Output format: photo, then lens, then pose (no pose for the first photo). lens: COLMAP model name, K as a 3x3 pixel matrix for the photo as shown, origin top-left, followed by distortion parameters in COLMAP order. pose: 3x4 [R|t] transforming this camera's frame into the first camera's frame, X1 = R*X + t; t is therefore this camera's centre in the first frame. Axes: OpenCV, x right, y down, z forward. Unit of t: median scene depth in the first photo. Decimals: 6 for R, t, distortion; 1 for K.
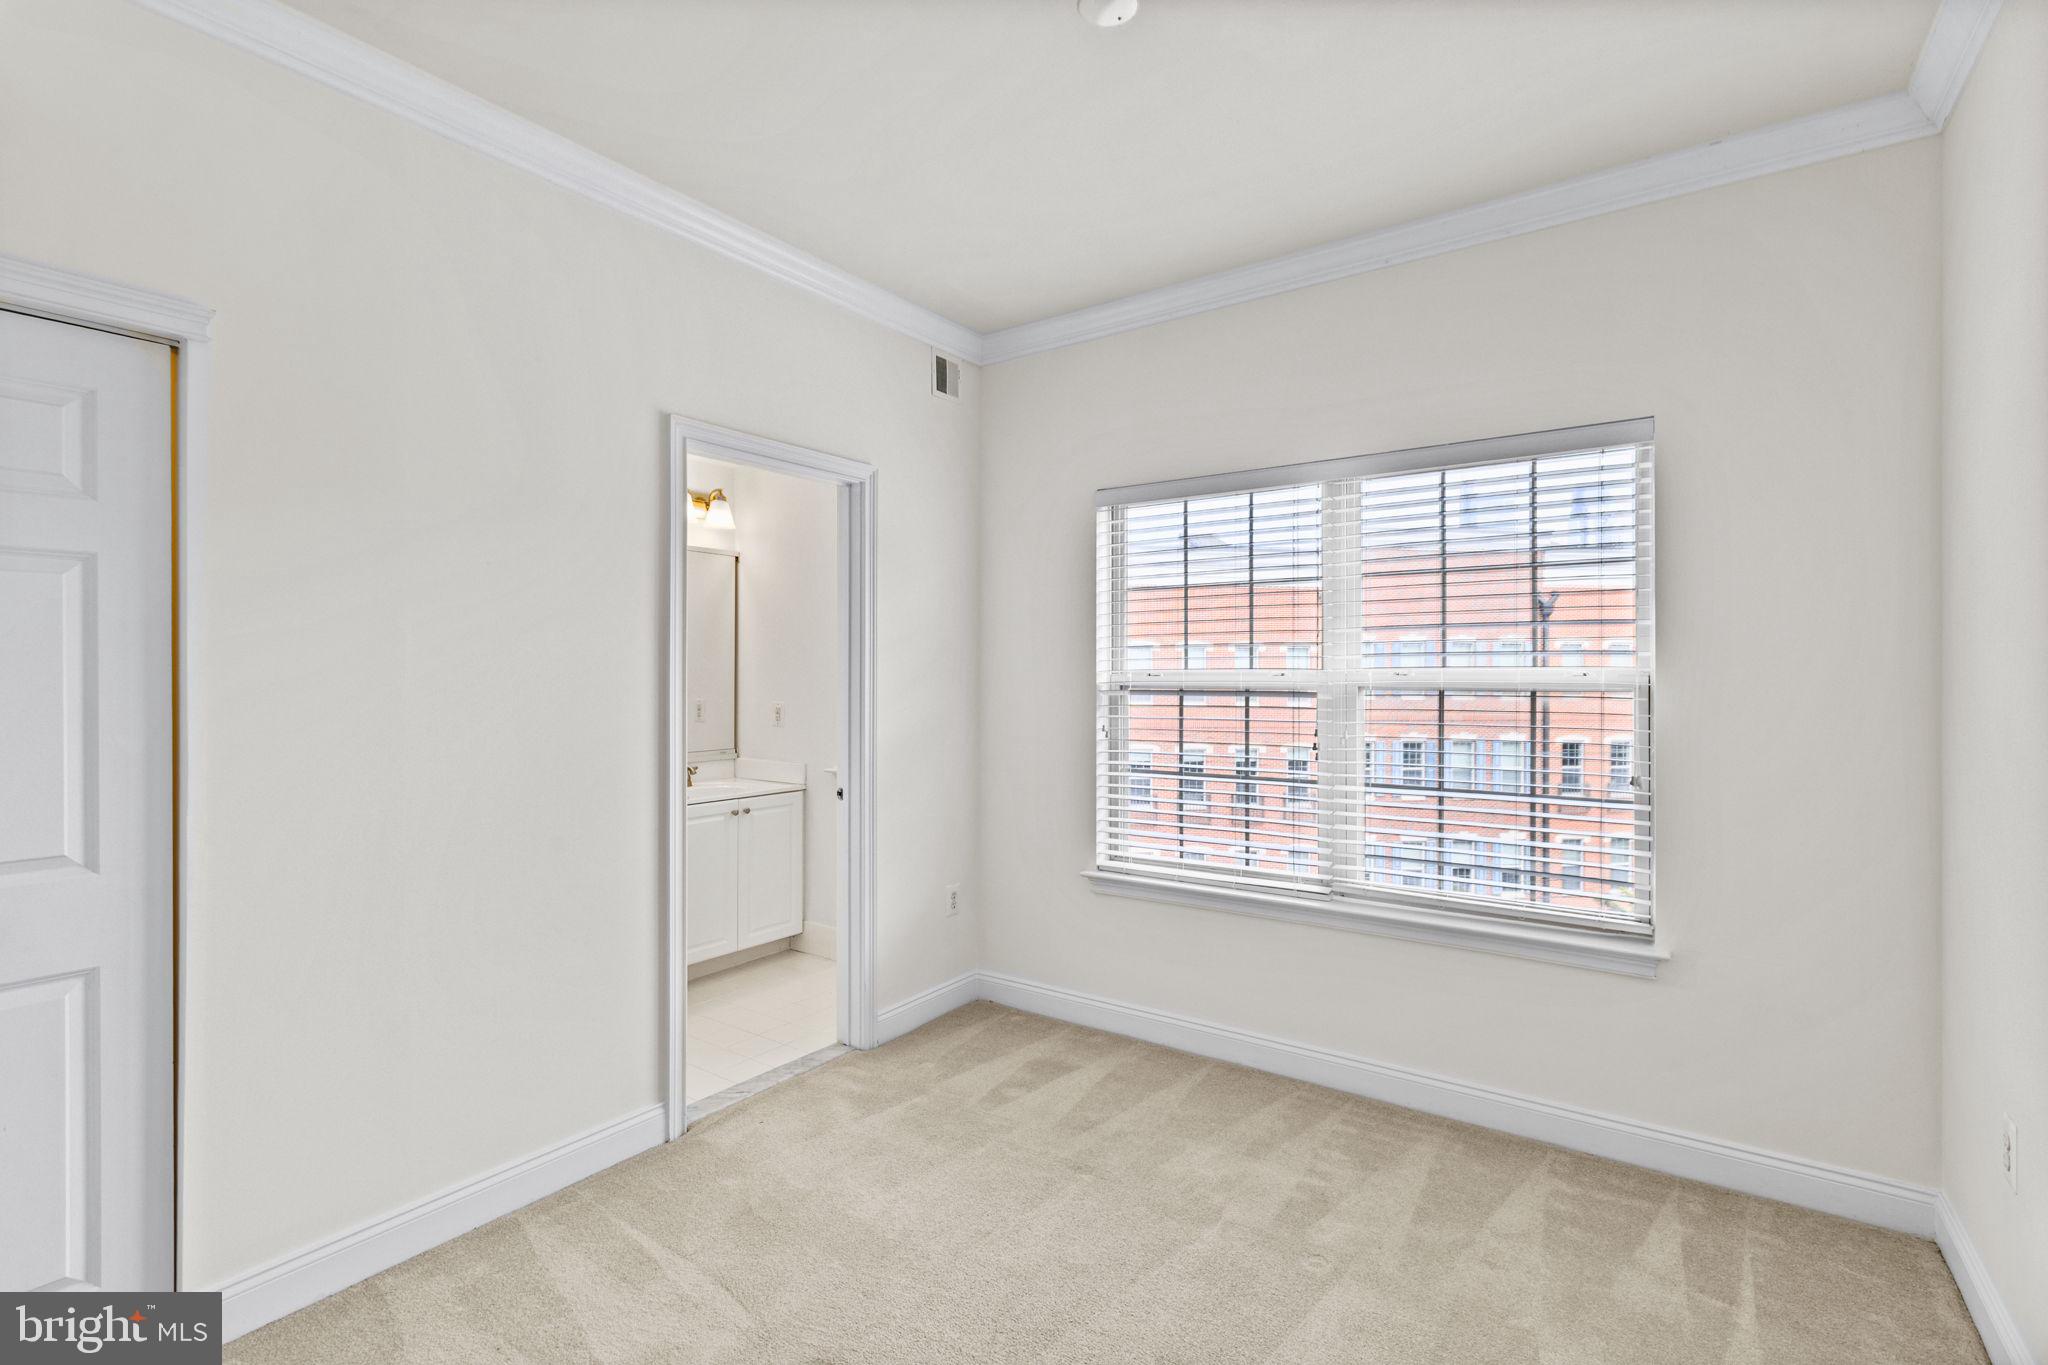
lens RADIAL K [[941.0, 0, 1019.8], [0, 941.0, 673.0], [0, 0, 1]] dist [0.001509, 0.000571]
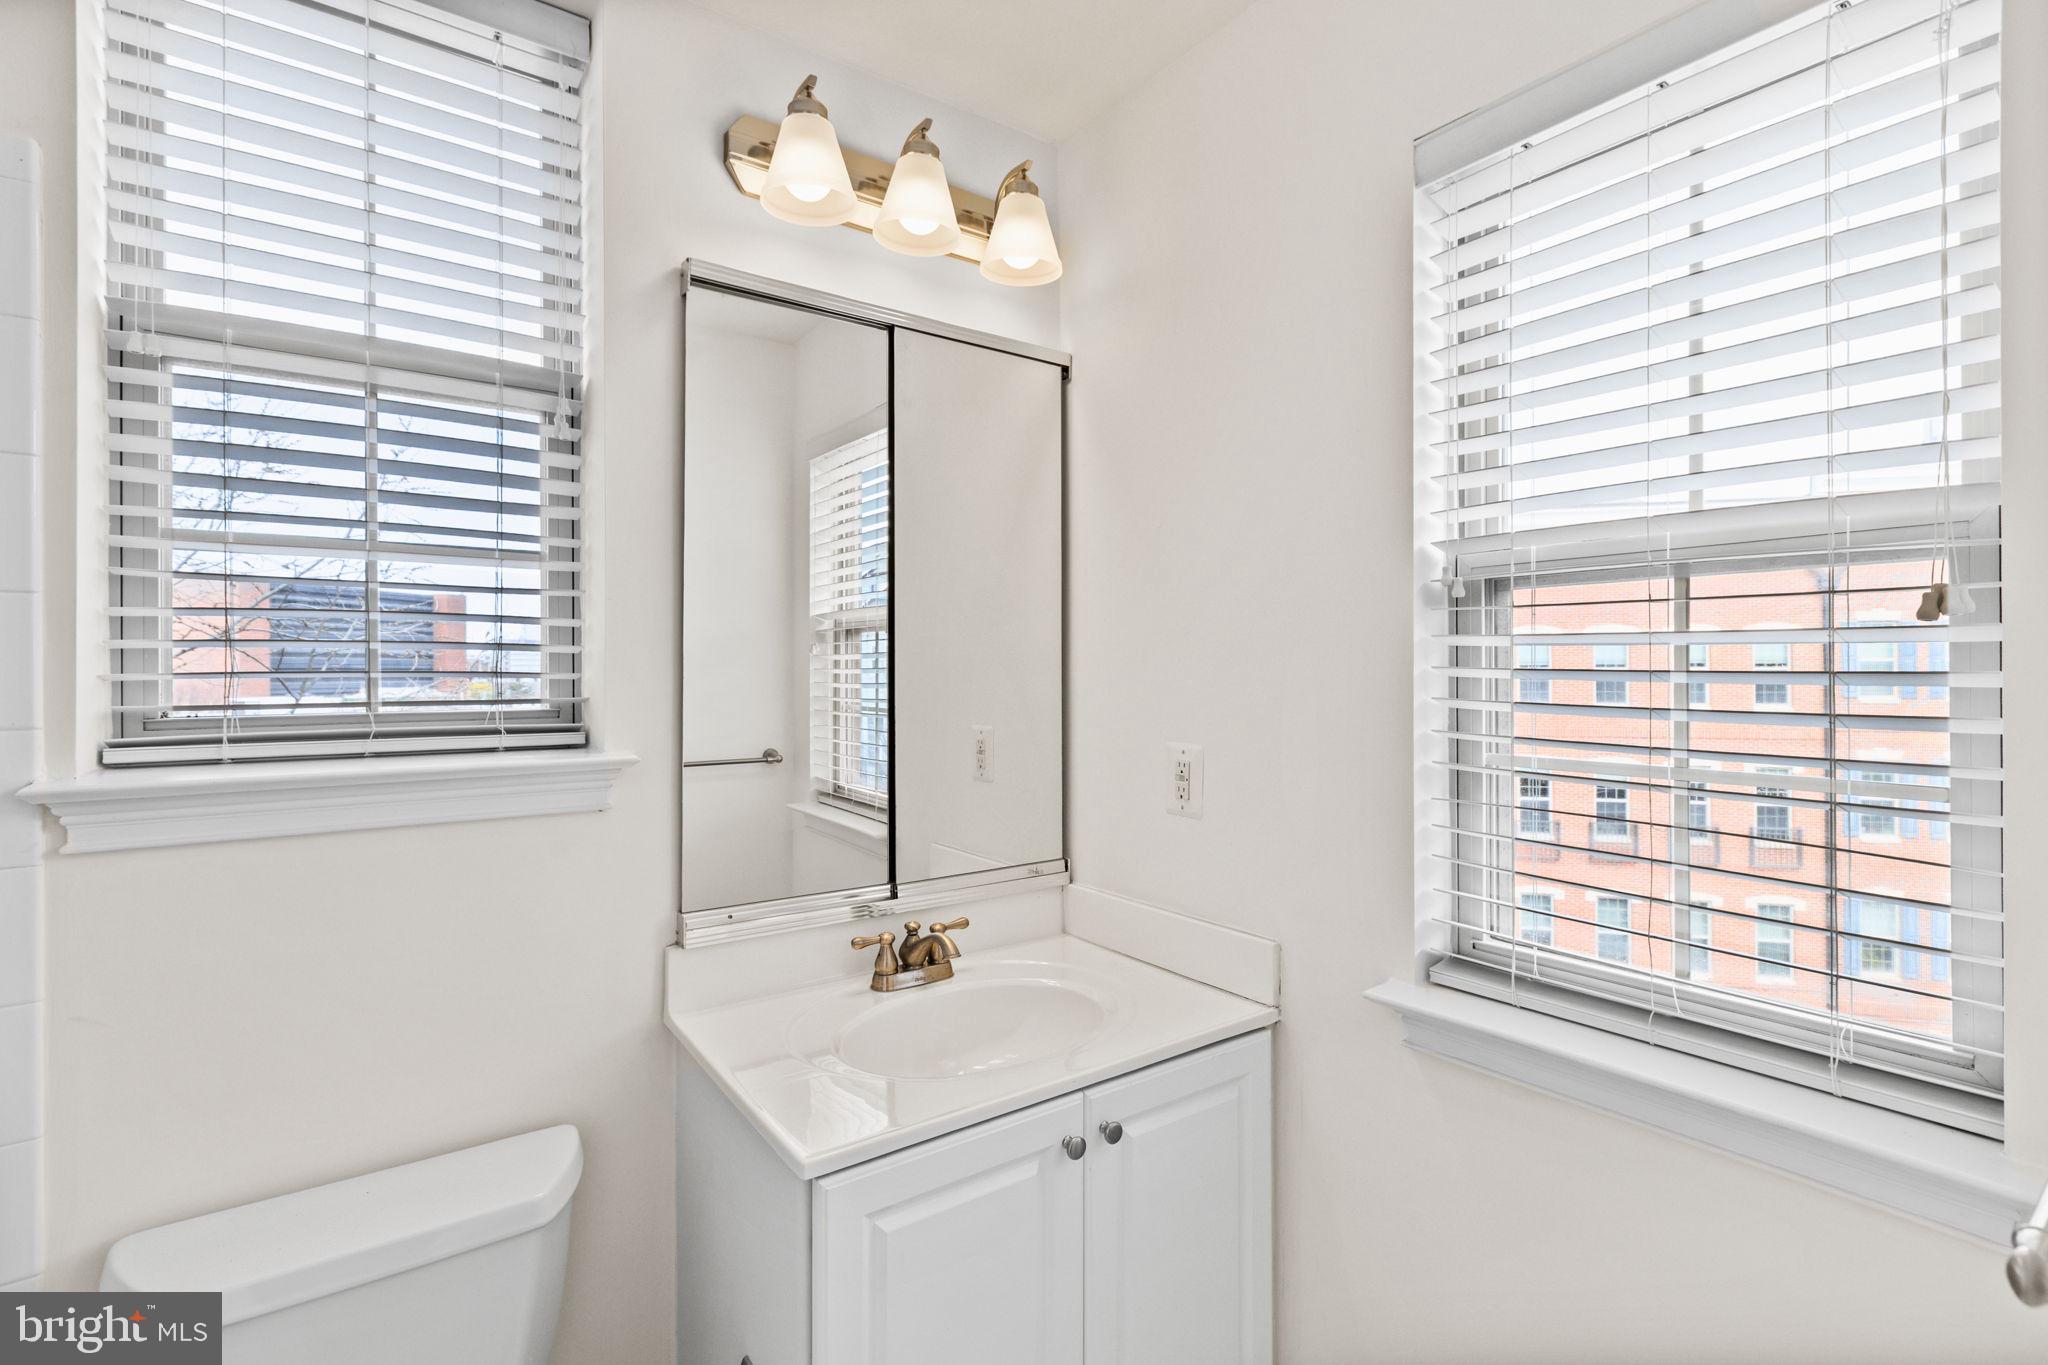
lens RADIAL K [[941.0, 0, 1022.1], [0, 941.0, 668.3], [0, 0, 1]] dist [0.001509, 0.000571]
pose [[0.946167, -0.006676, -0.323609, -0.306561], [0.006900, 0.999976, -0.000453, 0.003595], [0.323604, -0.001805, 0.946191, 0.998622]]
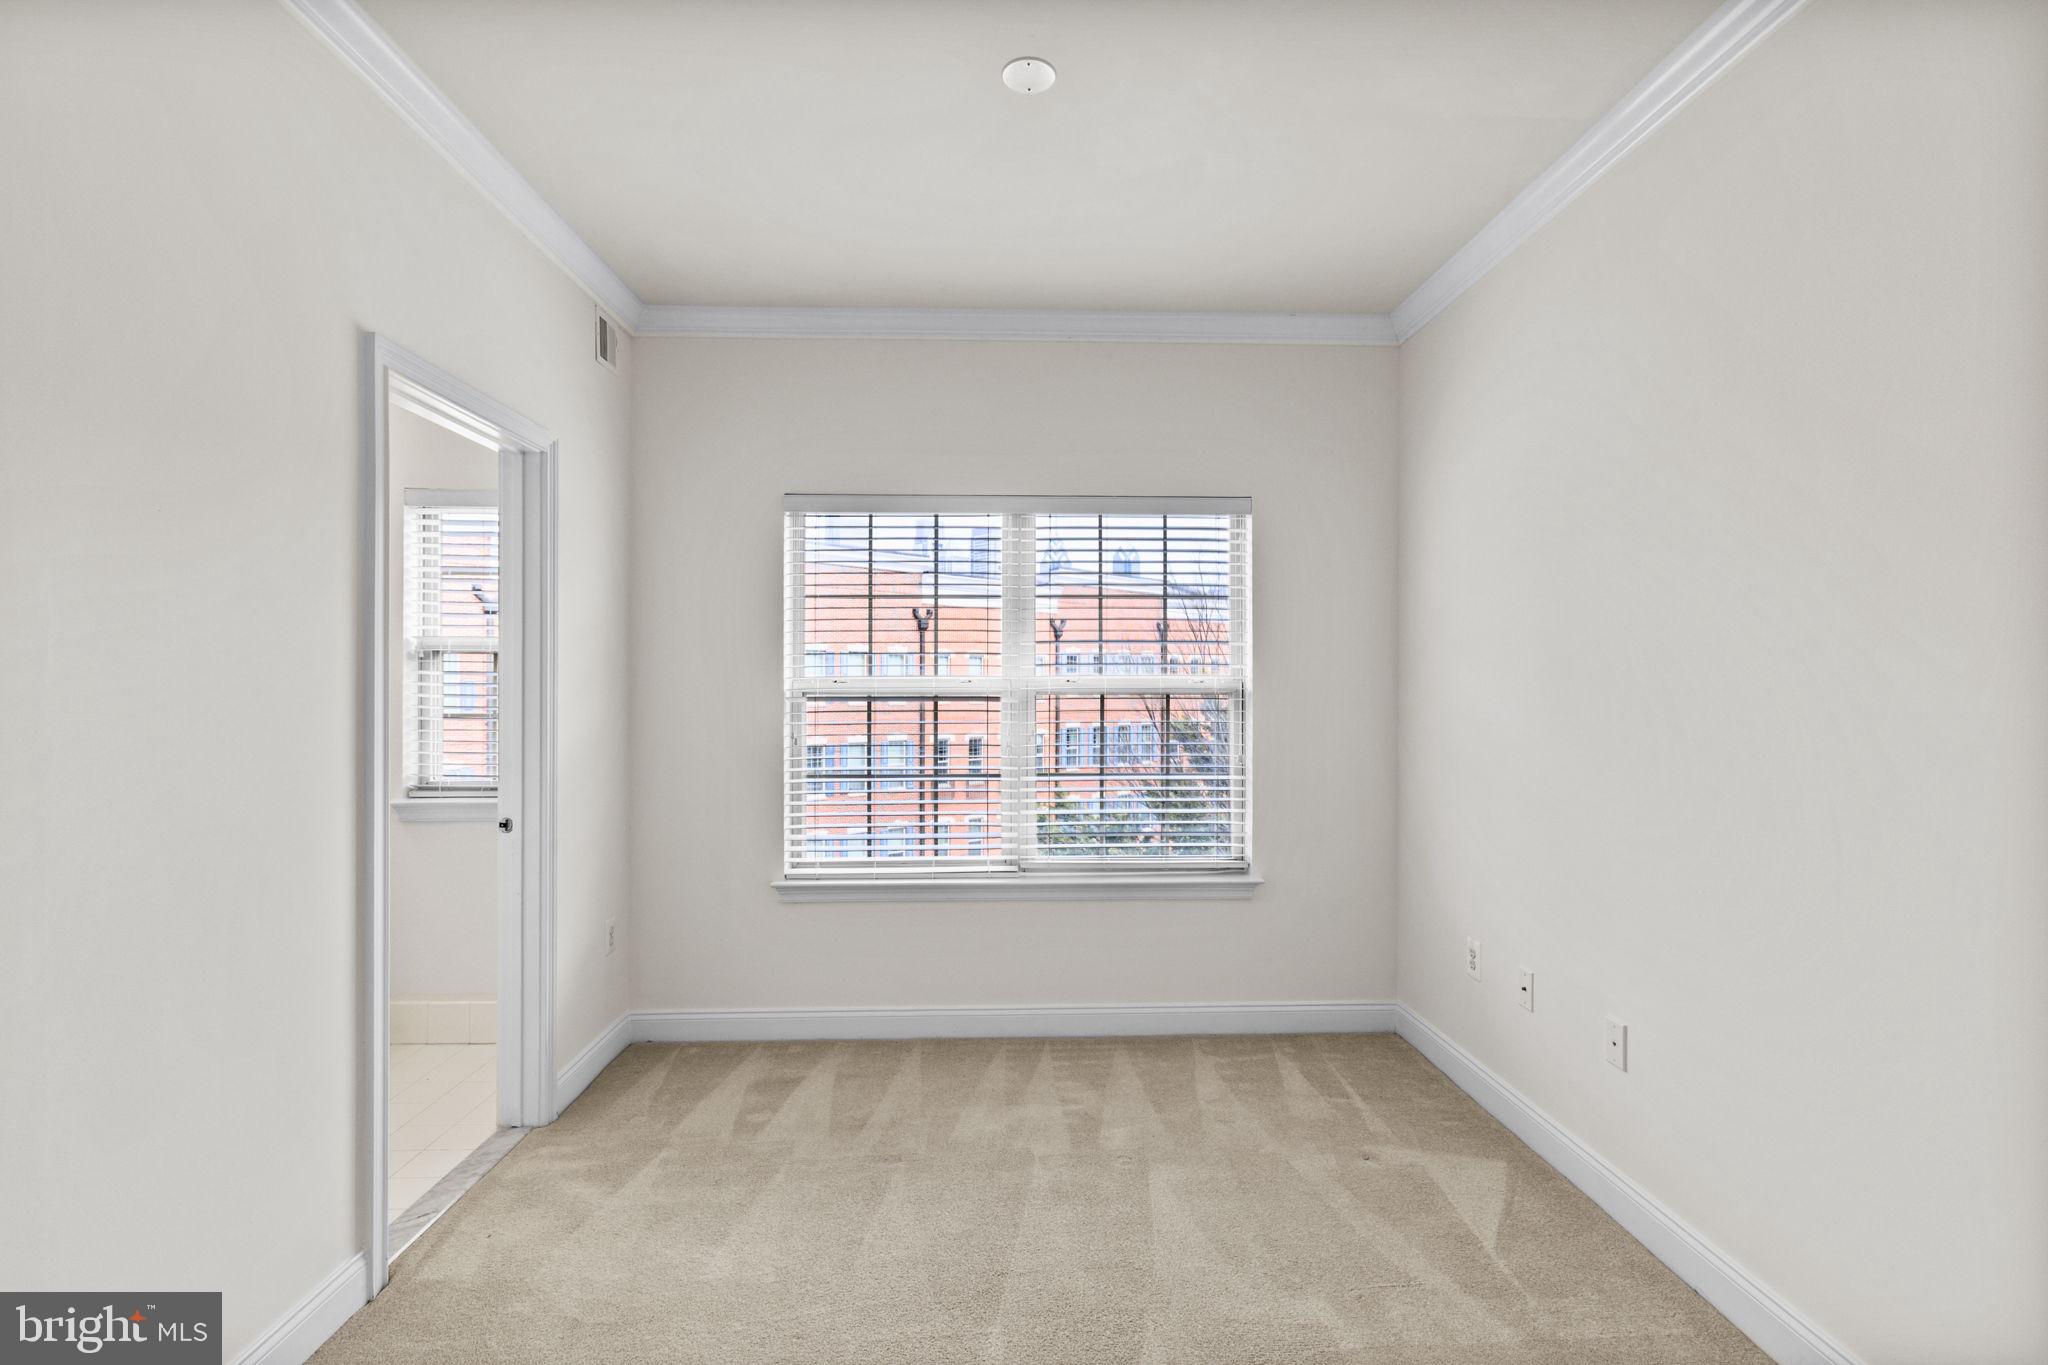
lens RADIAL K [[941.0, 0, 1028.3], [0, 941.0, 684.2], [0, 0, 1]] dist [0.001509, 0.000571]
pose [[0.794294, -0.001156, 0.607533, -0.369820], [-0.001720, 0.999990, 0.004152, 0.000594], [-0.607531, -0.004343, 0.794284, 0.075293]]
